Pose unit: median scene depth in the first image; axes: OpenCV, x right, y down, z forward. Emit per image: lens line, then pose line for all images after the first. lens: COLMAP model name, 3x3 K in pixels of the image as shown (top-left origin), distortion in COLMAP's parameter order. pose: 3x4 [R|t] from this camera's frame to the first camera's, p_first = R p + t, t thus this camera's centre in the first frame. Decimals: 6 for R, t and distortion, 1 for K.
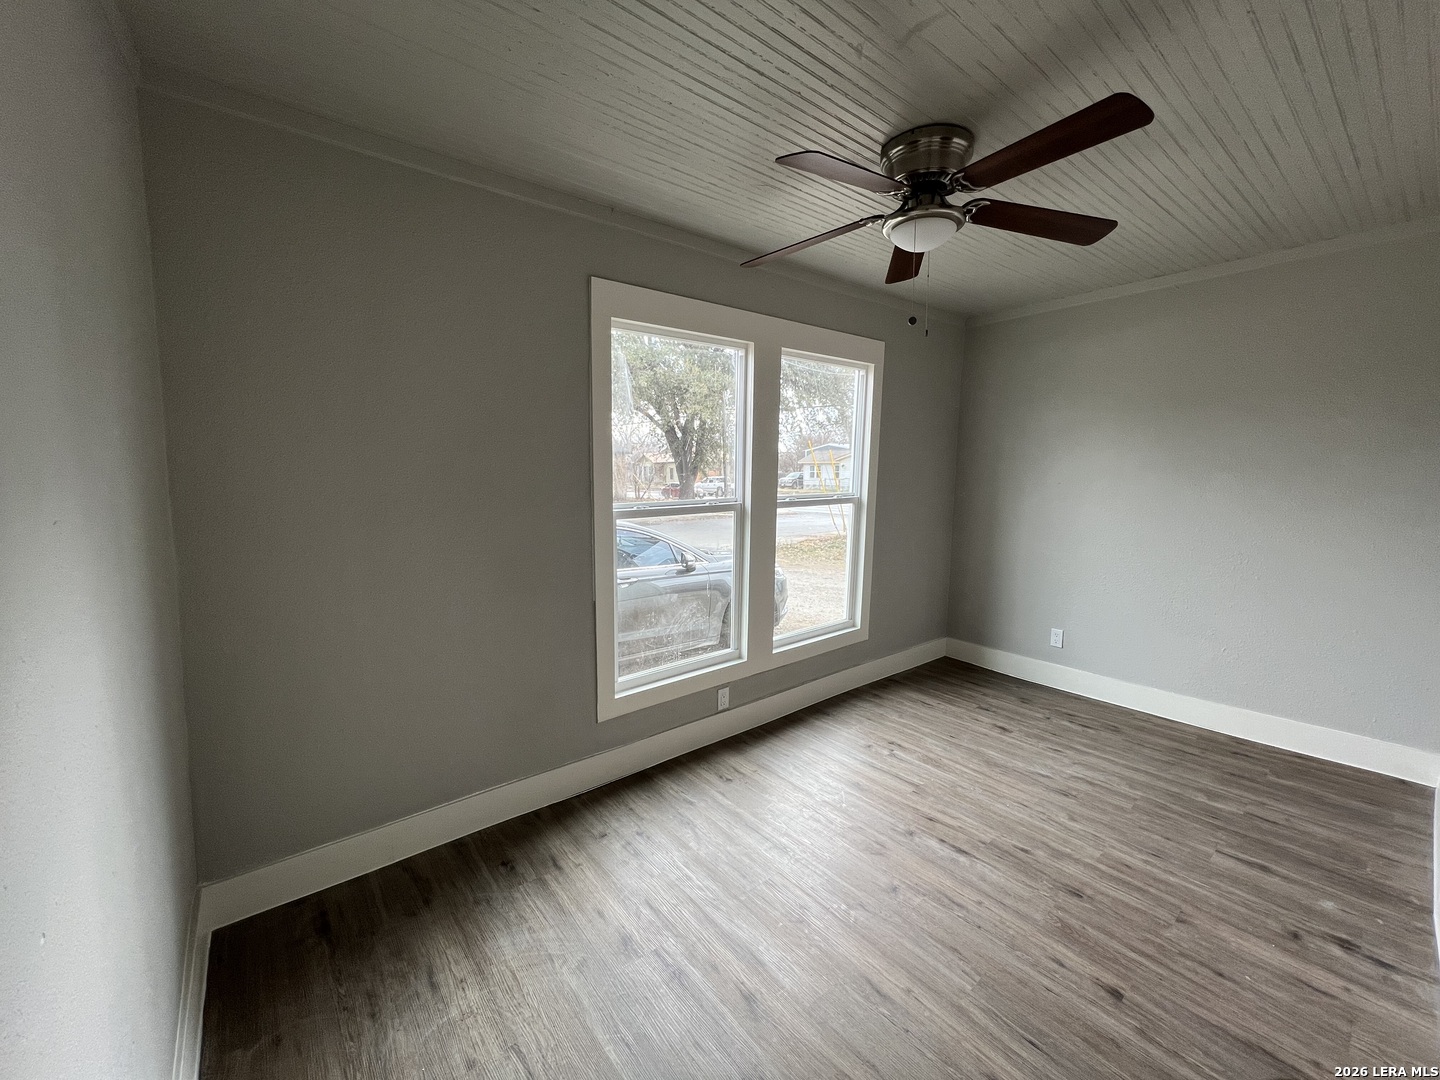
lens RADIAL K [[575.8, 0, 717.6], [0, 575.8, 532.8], [0, 0, 1]] dist [-0.000358, 0.000388]
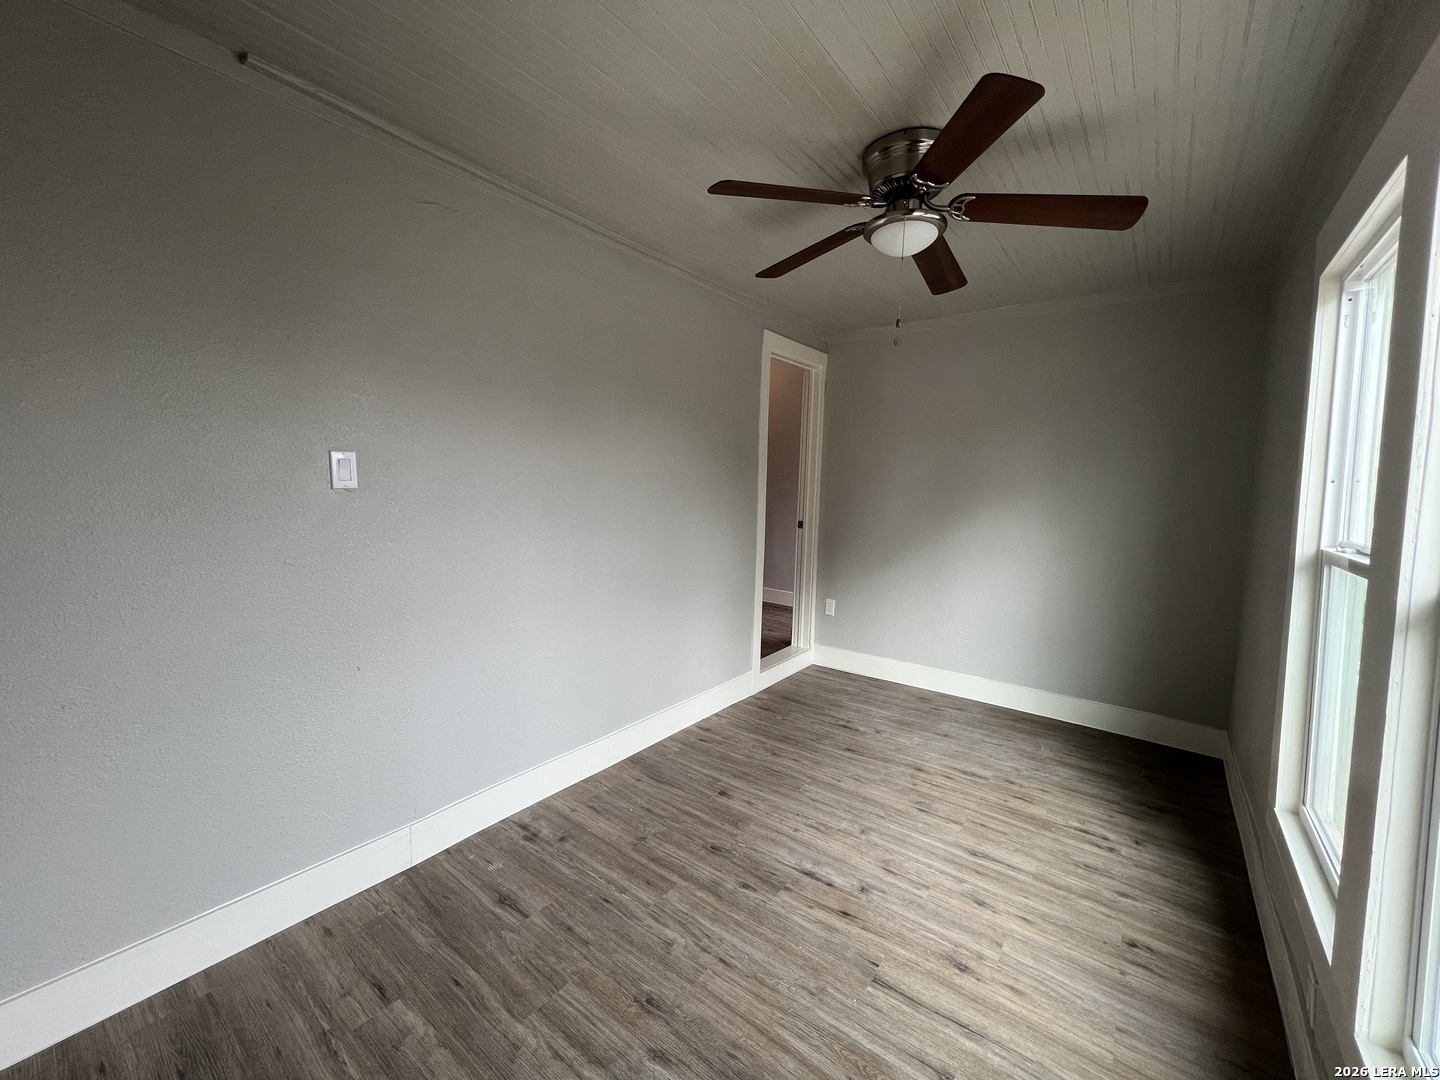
lens RADIAL K [[575.8, 0, 717.6], [0, 575.8, 532.8], [0, 0, 1]] dist [-0.000358, 0.000388]
pose [[-0.971827, -0.003371, -0.235673, 0.833155], [-0.052158, 0.978184, 0.201087, -0.192585], [0.229854, 0.207714, -0.950801, 1.830162]]
